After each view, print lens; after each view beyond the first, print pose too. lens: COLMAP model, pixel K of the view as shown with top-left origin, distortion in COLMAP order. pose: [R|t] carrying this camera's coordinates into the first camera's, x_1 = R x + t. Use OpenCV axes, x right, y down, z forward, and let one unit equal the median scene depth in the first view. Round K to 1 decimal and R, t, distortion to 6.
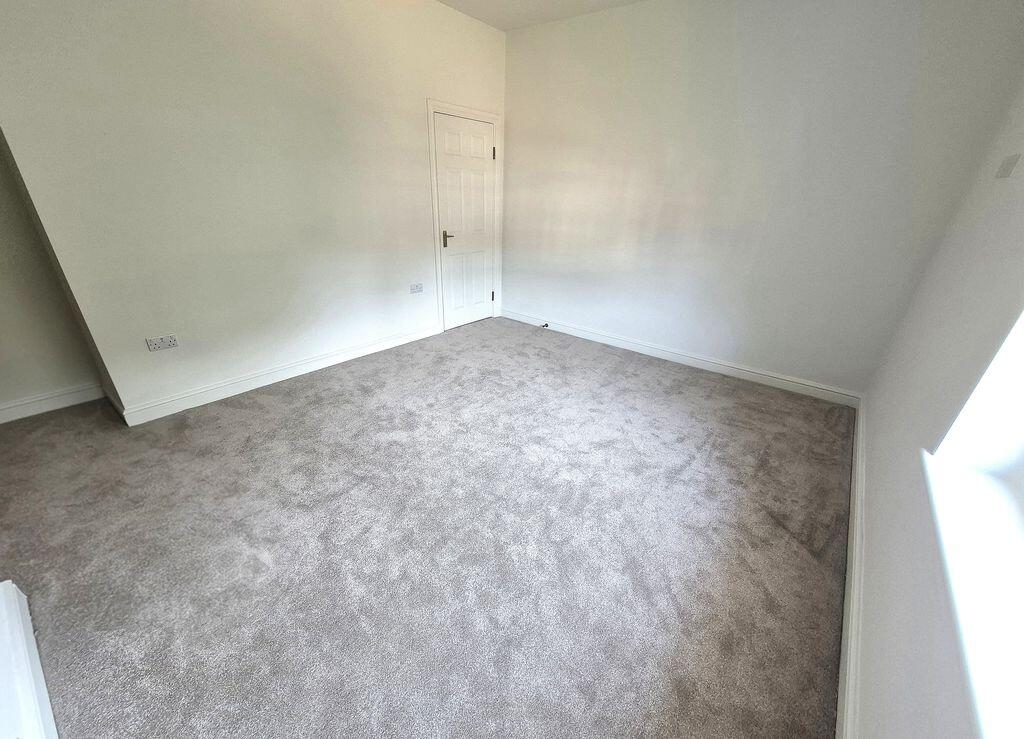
lens RADIAL K [[408.7, 0, 512.0], [0, 408.7, 369.5], [0, 0, 1]] dist [0.000590, 0.000038]
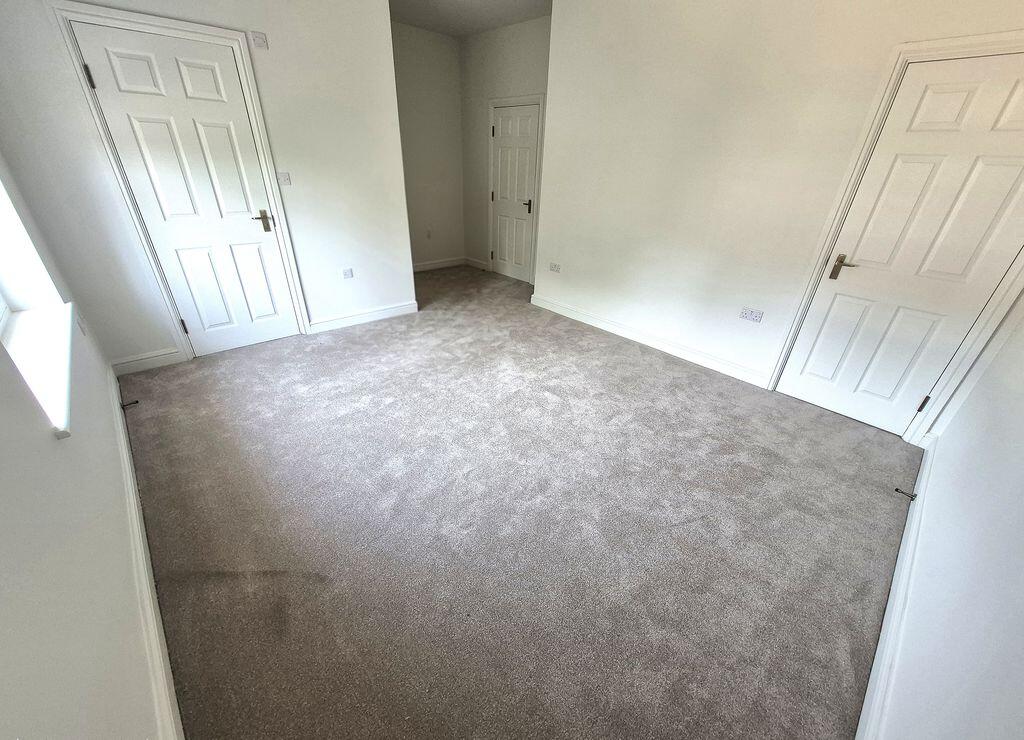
lens RADIAL K [[408.7, 0, 512.0], [0, 408.7, 370.0], [0, 0, 1]] dist [0.000590, 0.000038]
pose [[-0.140294, 0.411402, -0.900592, 0.742883], [-0.446769, 0.785418, 0.428387, -0.321580], [0.883581, 0.462457, 0.073612, 0.780576]]
